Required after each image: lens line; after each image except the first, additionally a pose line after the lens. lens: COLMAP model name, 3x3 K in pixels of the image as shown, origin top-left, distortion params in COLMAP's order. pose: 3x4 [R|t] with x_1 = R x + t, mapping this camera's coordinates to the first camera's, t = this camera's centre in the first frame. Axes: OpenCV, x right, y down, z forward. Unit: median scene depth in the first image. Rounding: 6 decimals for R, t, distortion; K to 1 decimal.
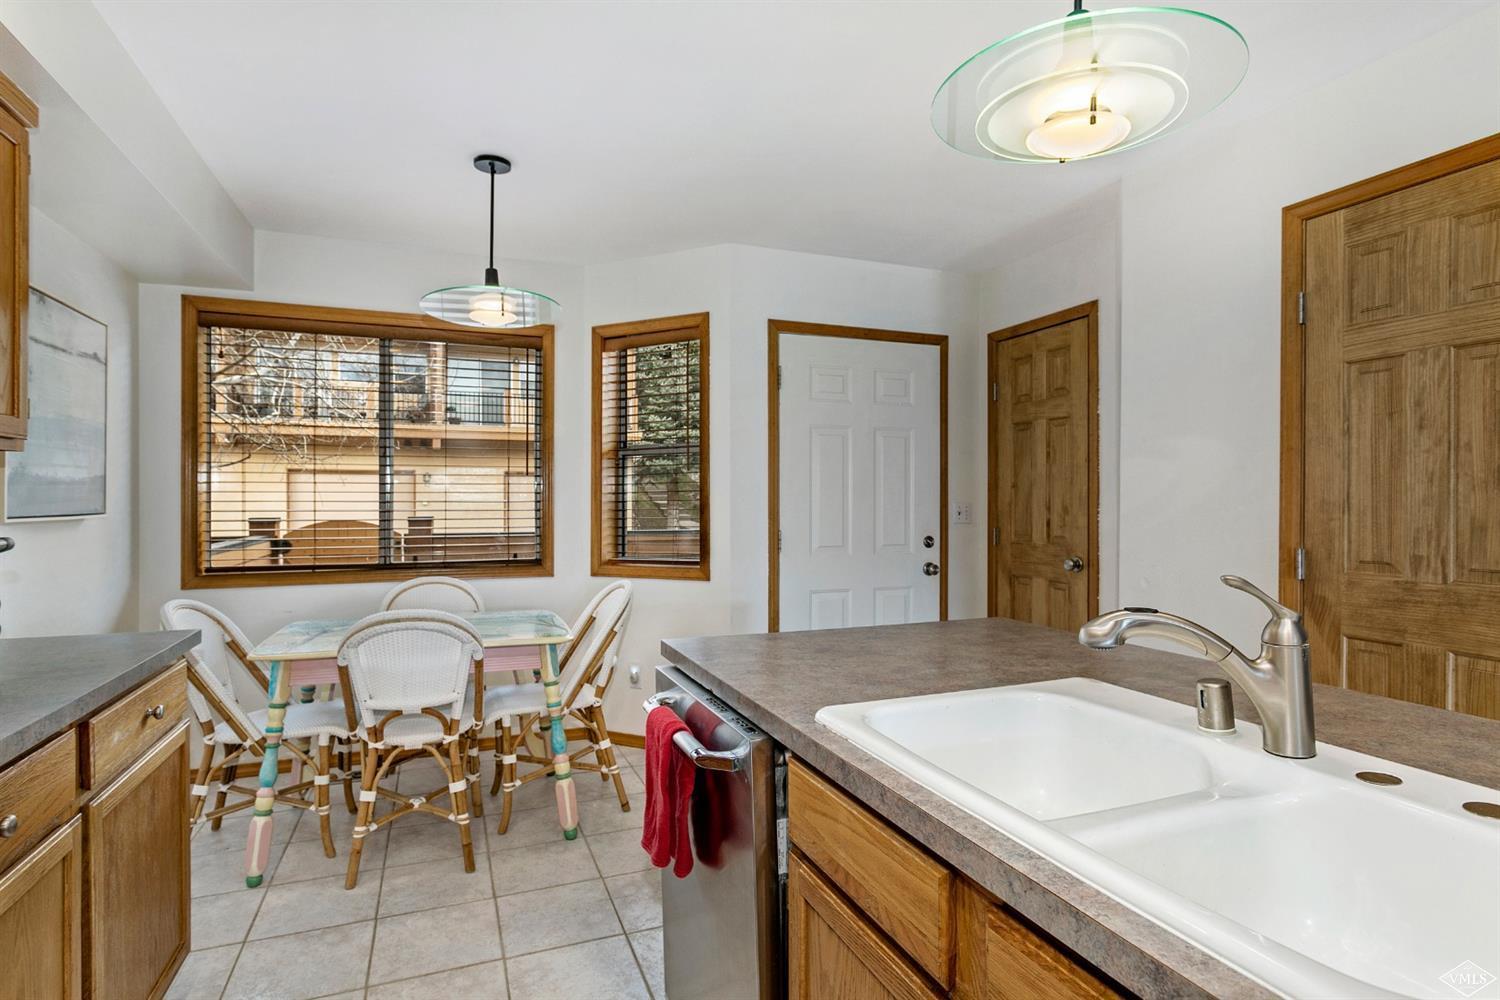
lens RADIAL K [[776.2, 0, 750.0], [0, 776.2, 500.0], [0, 0, 1]] dist [0.003905, 0.000990]
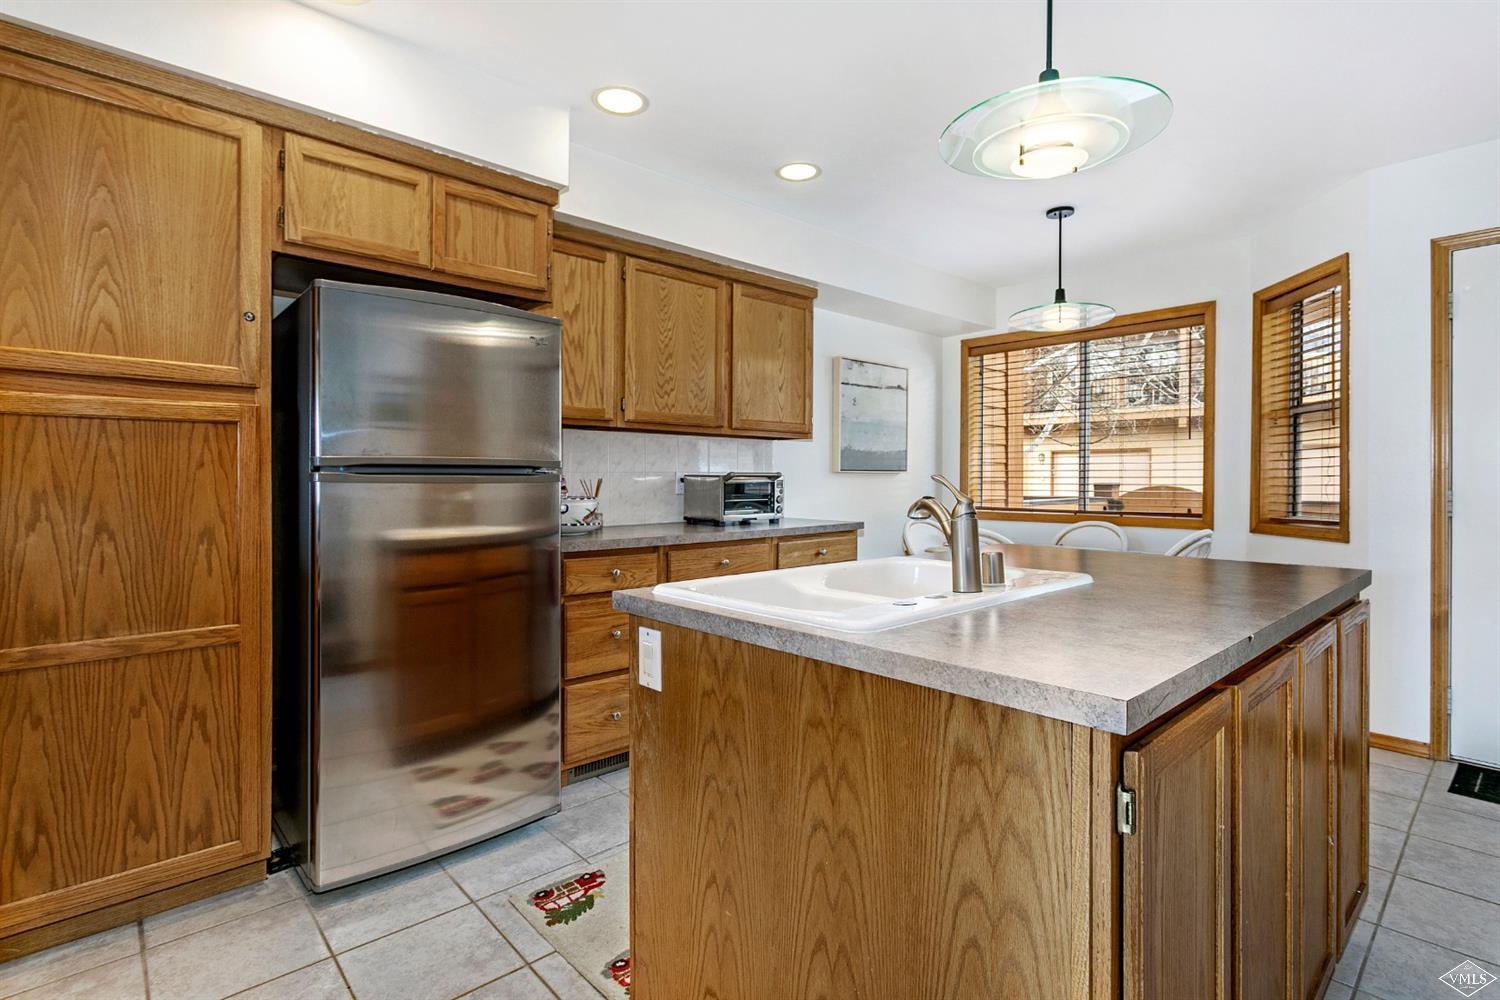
lens RADIAL K [[719.8, 0, 750.0], [0, 719.8, 500.0], [0, 0, 1]] dist [-0.001098, -0.000194]
pose [[0.350009, 0.031170, -0.936227, 2.450639], [-0.002604, 0.999475, 0.032303, 0.128478], [0.936743, -0.008868, 0.349907, 0.140173]]
